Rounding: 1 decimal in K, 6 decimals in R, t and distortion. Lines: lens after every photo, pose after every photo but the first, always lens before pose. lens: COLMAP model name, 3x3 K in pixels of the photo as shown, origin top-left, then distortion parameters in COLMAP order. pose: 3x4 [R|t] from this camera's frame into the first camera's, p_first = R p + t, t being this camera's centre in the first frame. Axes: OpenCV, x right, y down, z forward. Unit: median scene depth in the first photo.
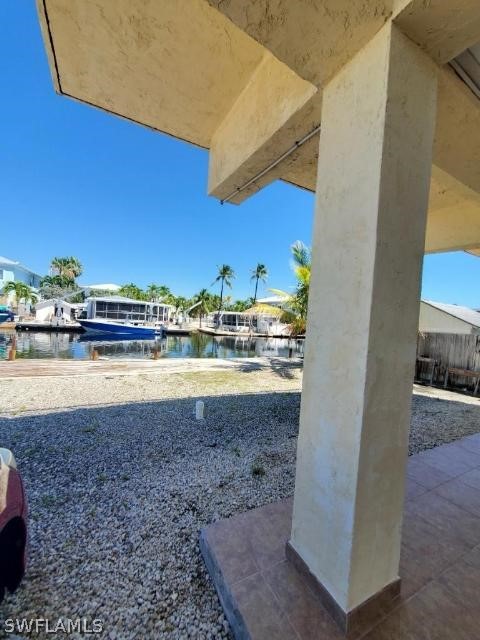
lens RADIAL K [[254.1, 0, 239.4], [0, 254.1, 319.8], [0, 0, 1]] dist [-0.000520, -0.000102]
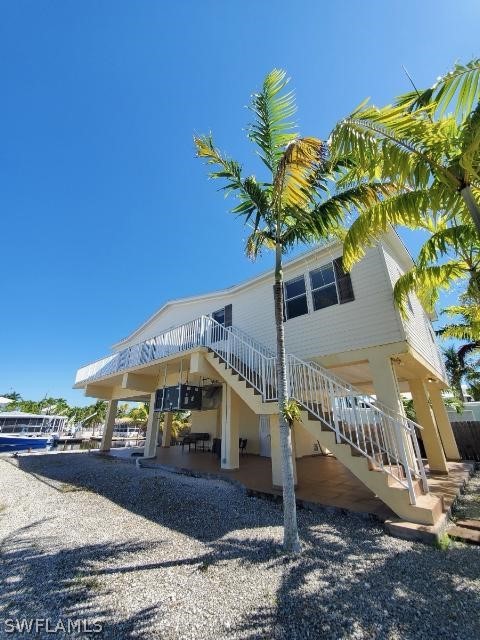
lens RADIAL K [[254.1, 0, 243.1], [0, 254.1, 324.2], [0, 0, 1]] dist [-0.000520, -0.000102]
pose [[0.941865, 0.063929, 0.329854, 0.076874], [0.061393, 0.932459, -0.356021, 0.010436], [-0.330335, 0.355574, 0.874326, -0.422108]]
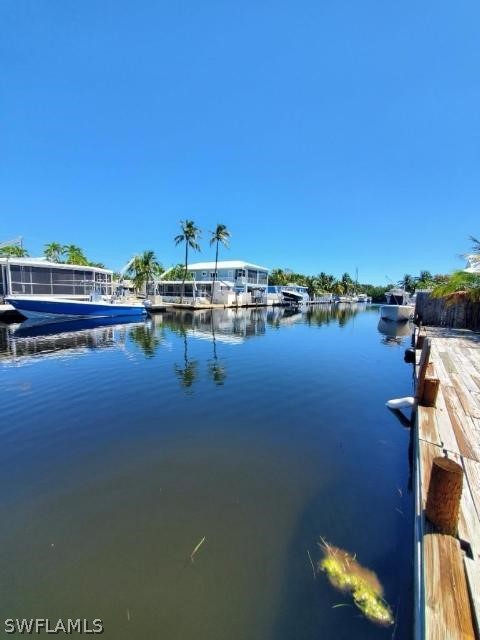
lens RADIAL K [[254.1, 0, 233.8], [0, 254.1, 315.0], [0, 0, 1]] dist [-0.000520, -0.000102]
pose [[0.868411, -0.082380, 0.488954, -0.346158], [0.030786, 0.993158, 0.112652, -0.007986], [-0.494889, -0.082775, 0.865005, 0.207233]]
